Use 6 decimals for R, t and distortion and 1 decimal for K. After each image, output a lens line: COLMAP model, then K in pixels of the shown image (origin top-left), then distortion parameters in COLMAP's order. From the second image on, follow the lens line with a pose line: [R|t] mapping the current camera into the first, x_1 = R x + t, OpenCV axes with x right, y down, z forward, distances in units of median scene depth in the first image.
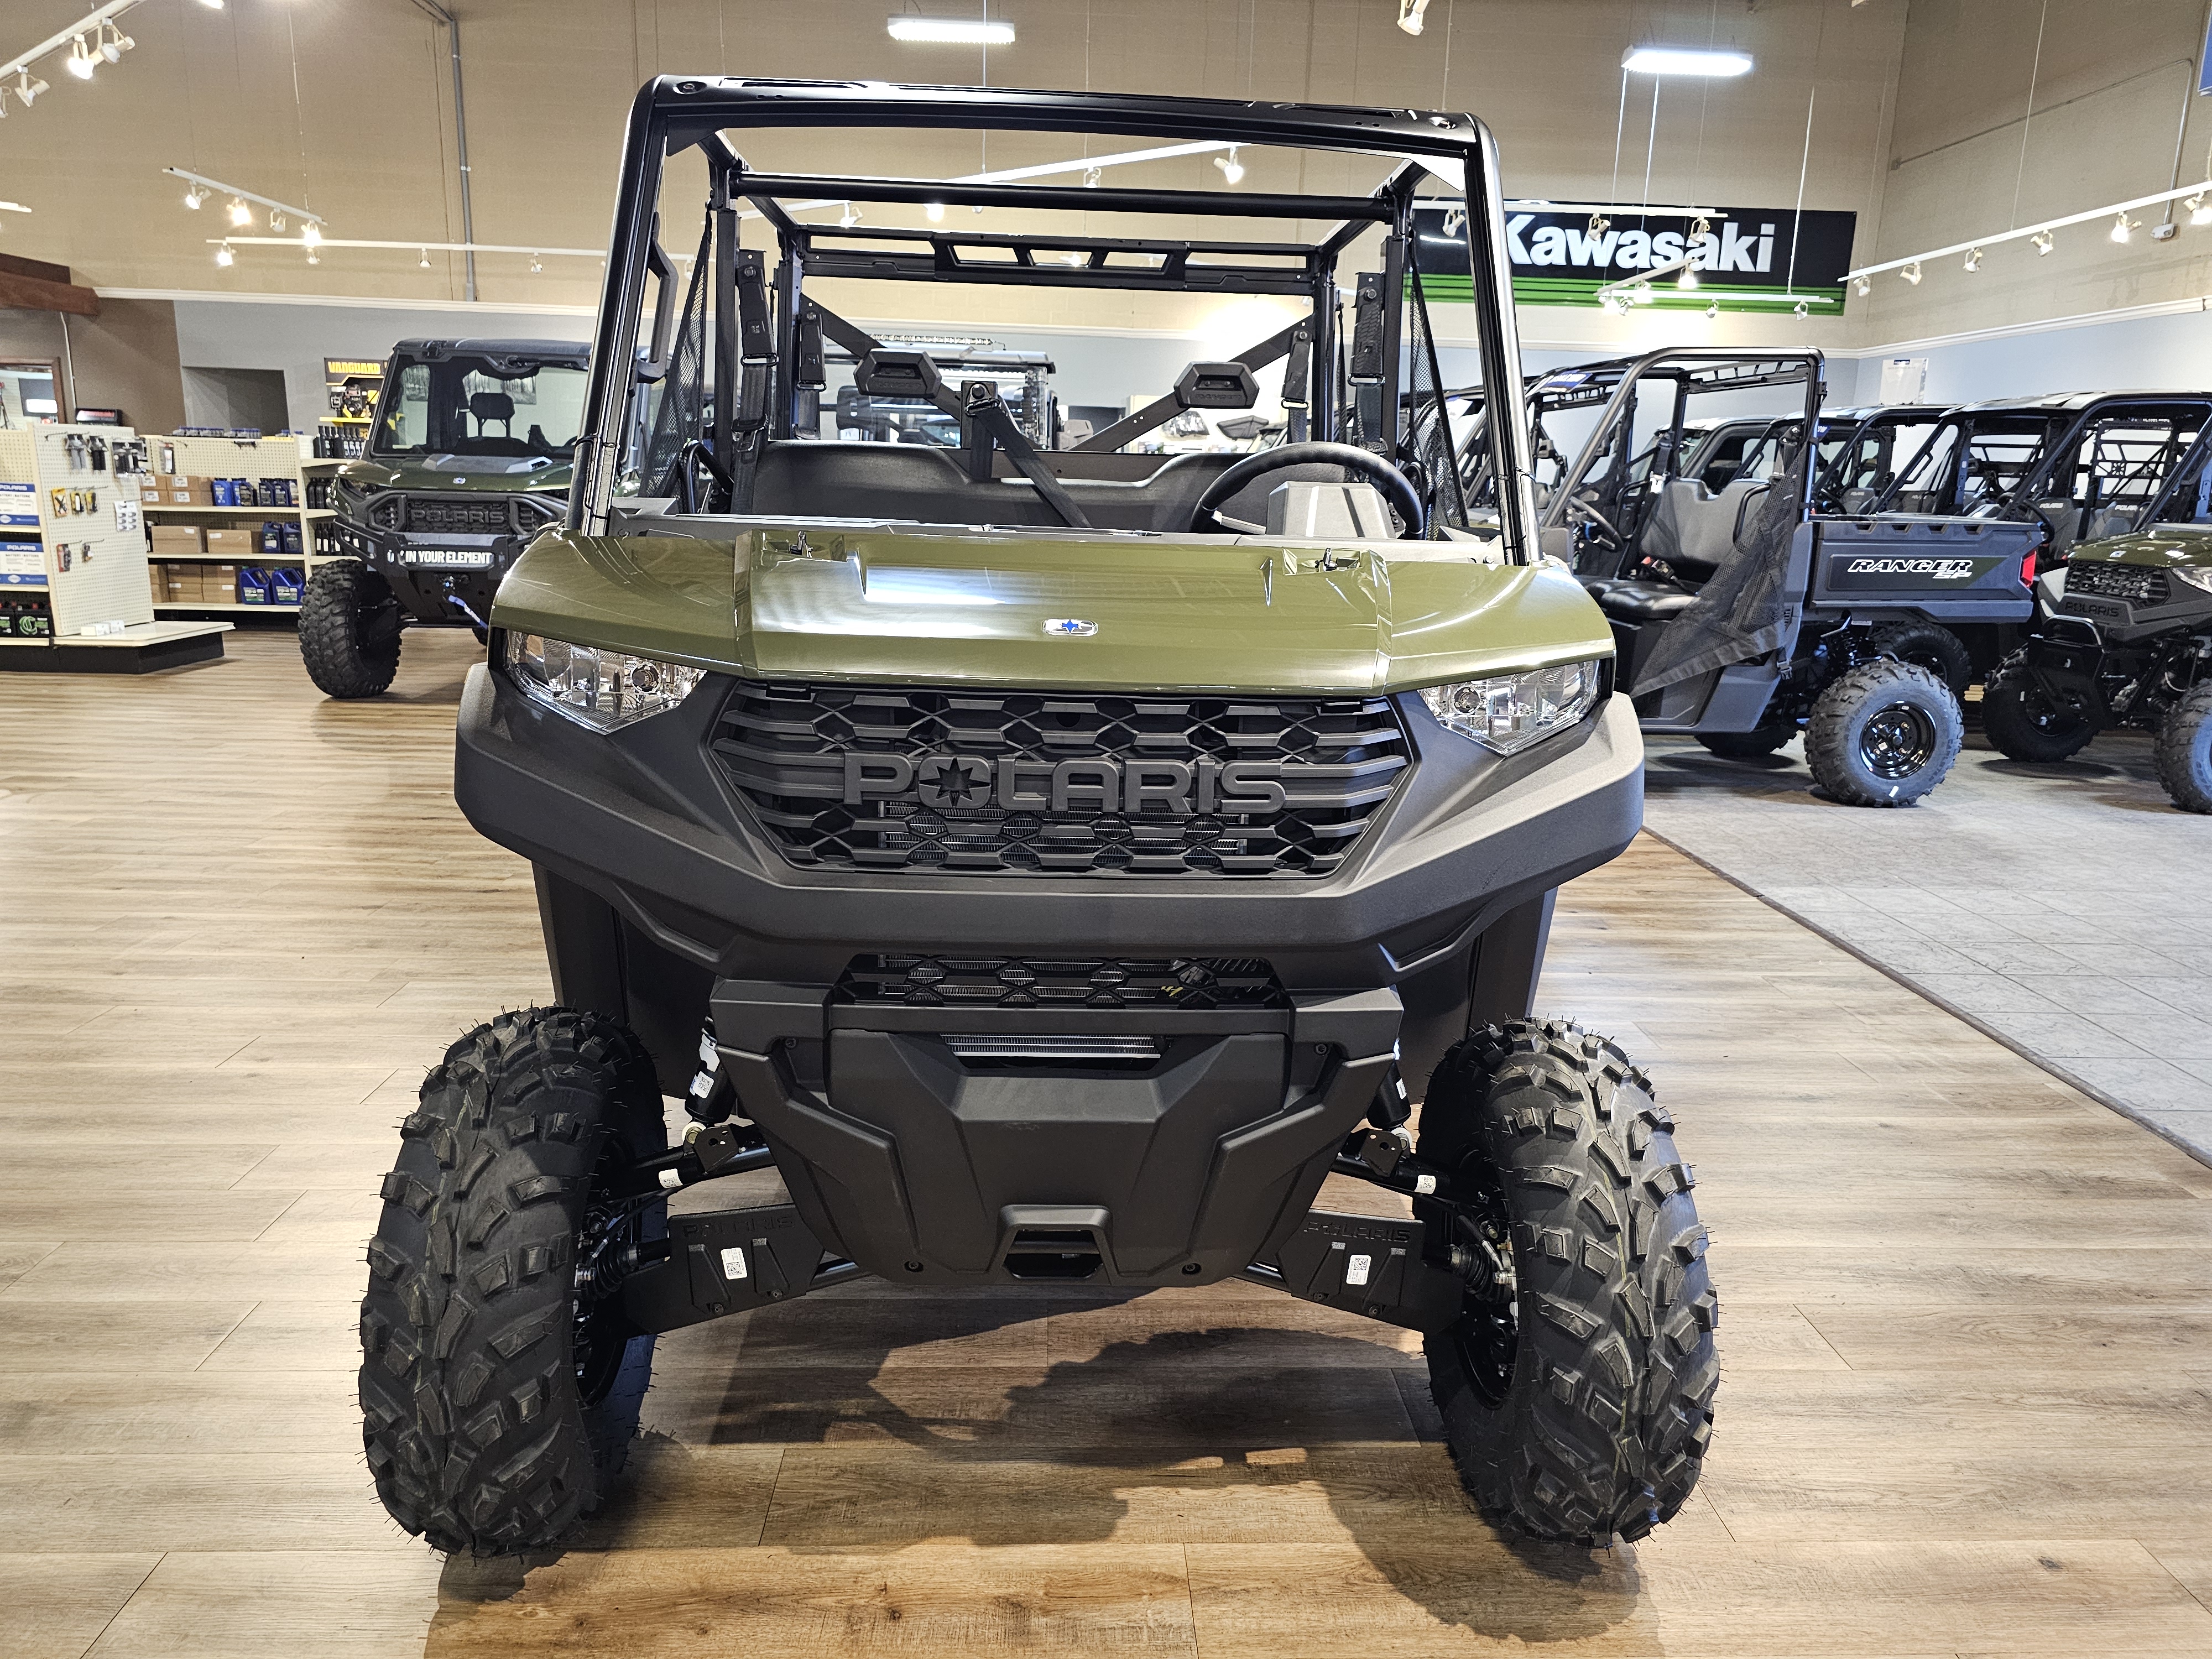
lens RADIAL K [[1475.4, 0, 1106.0], [0, 1475.4, 829.5], [0, 0, 1]] dist [0.047303, -0.038752]
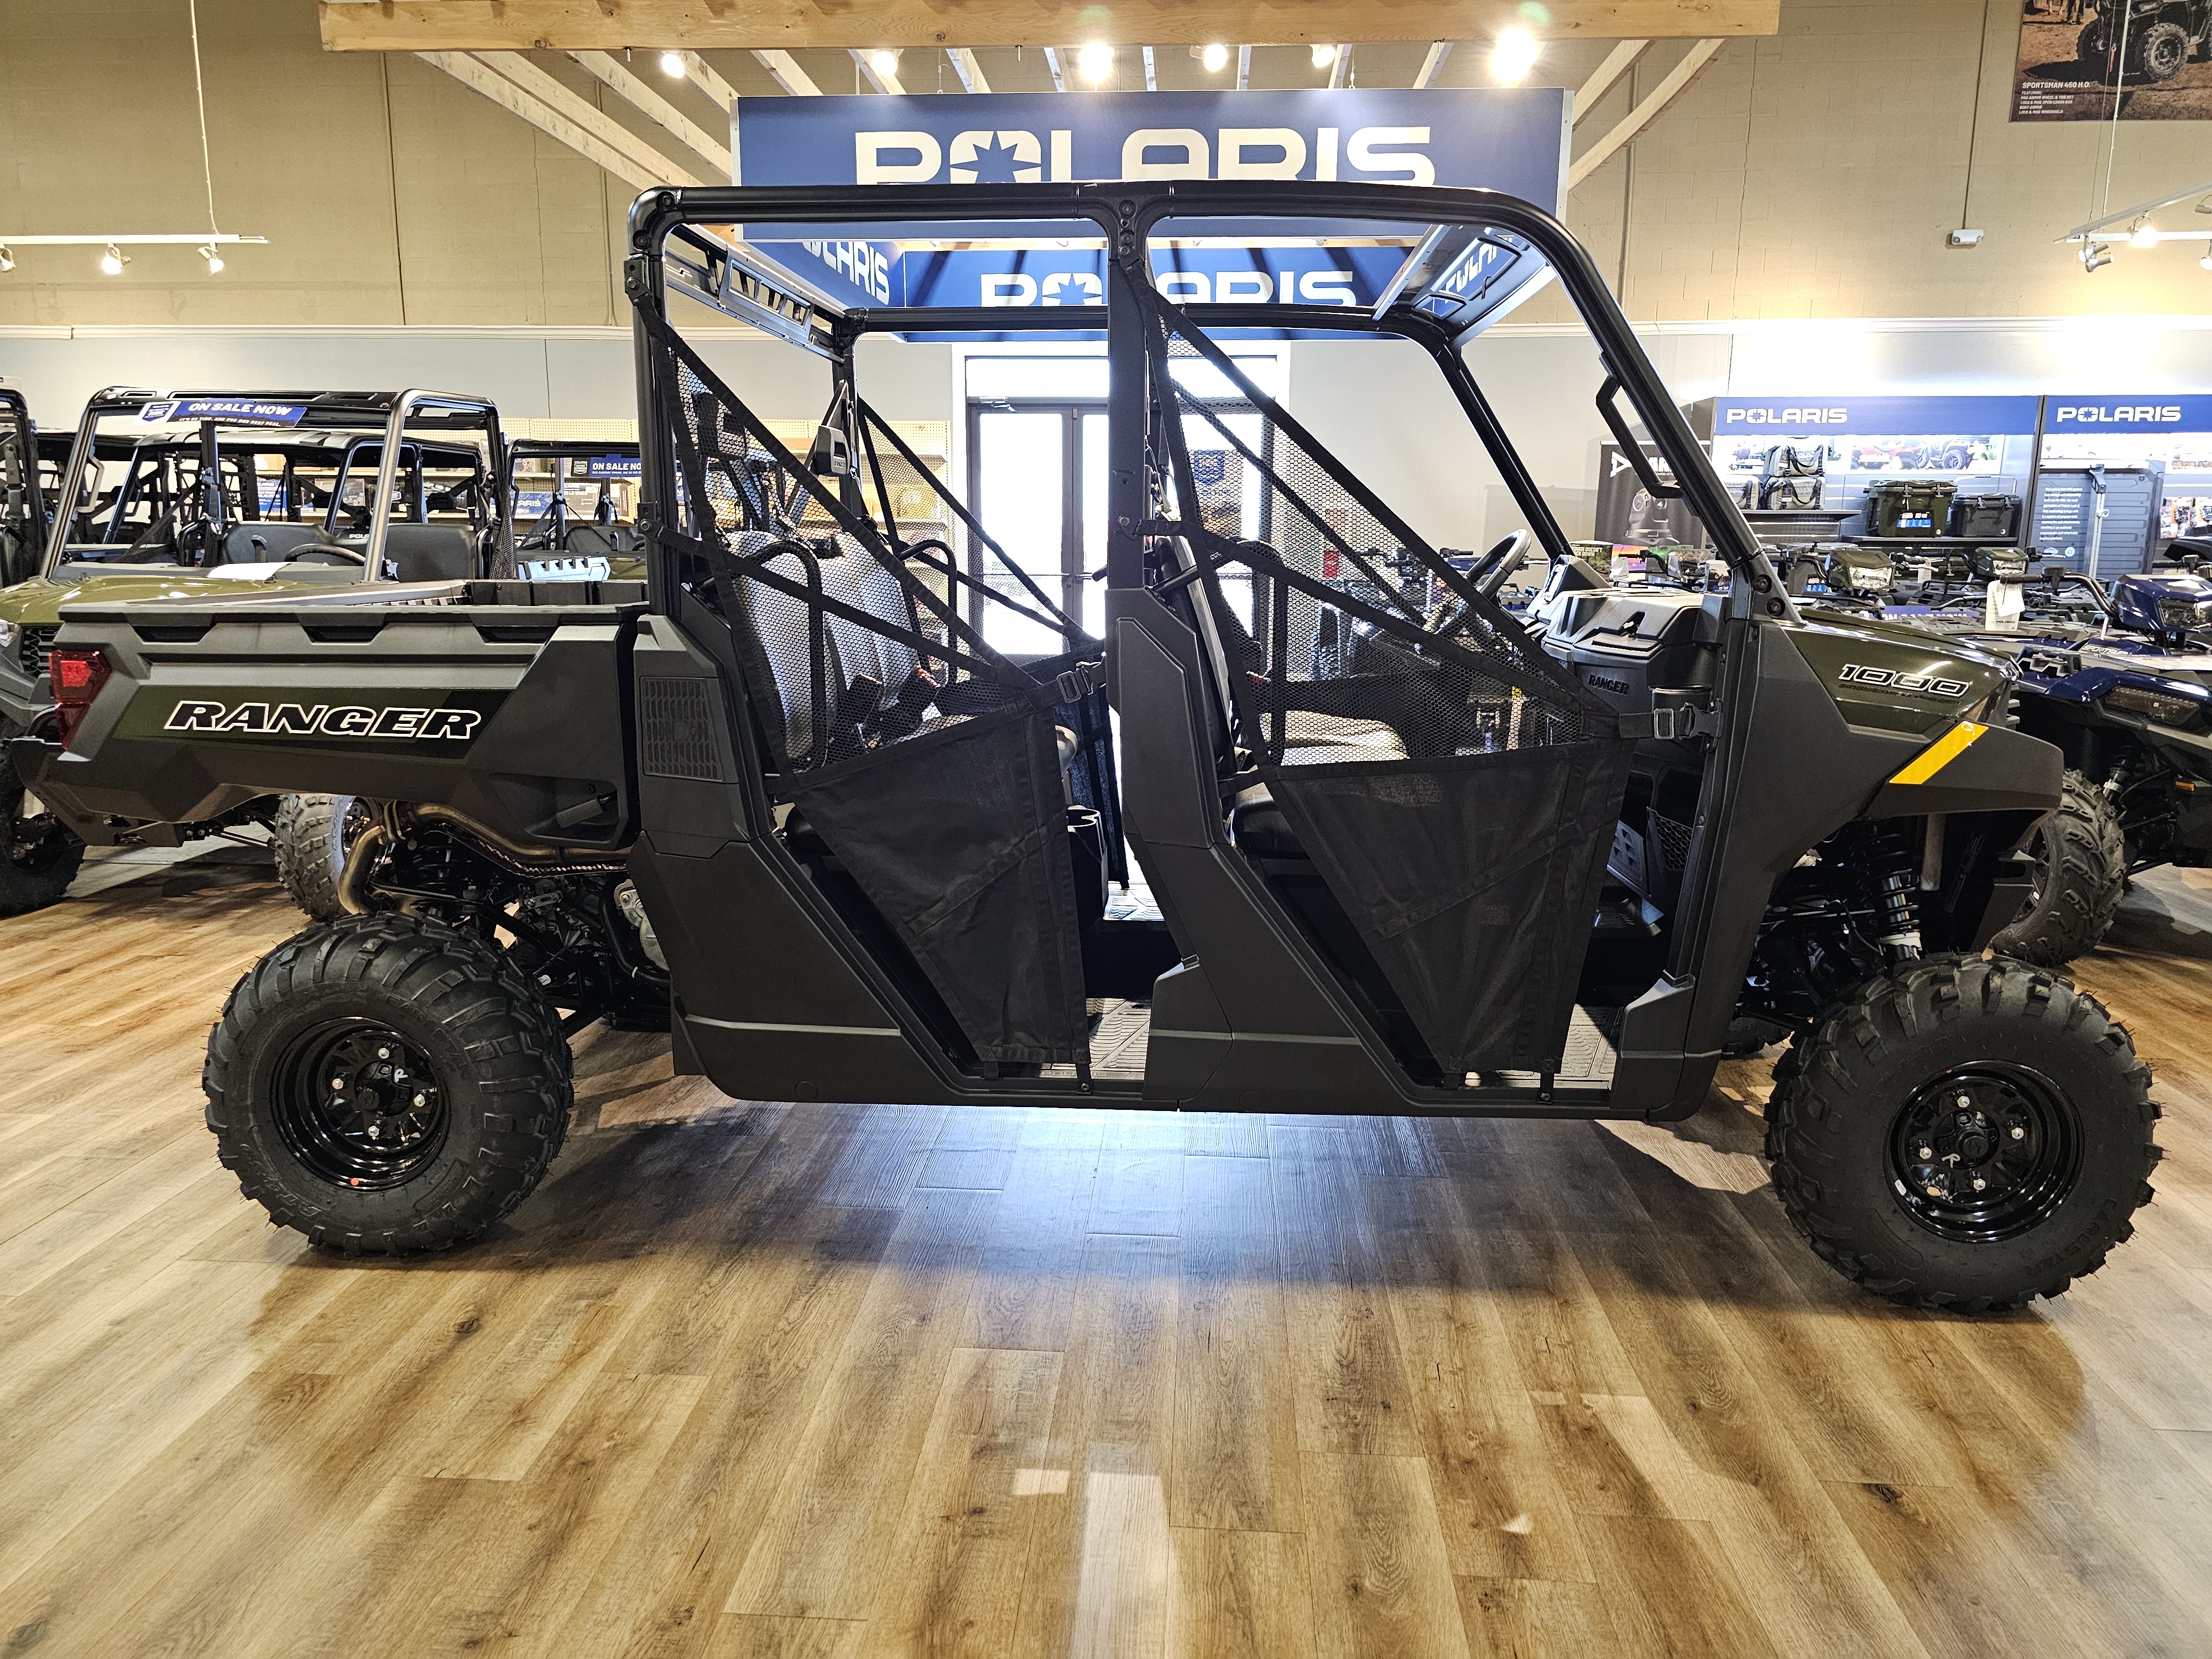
lens RADIAL K [[1475.4, 0, 1106.0], [0, 1475.4, 829.5], [0, 0, 1]] dist [0.047303, -0.038752]
pose [[0.113779, -0.225158, 0.967656, -0.869599], [0.228859, 0.953727, 0.195007, -0.215308], [-0.966787, 0.199269, 0.160043, 0.732983]]
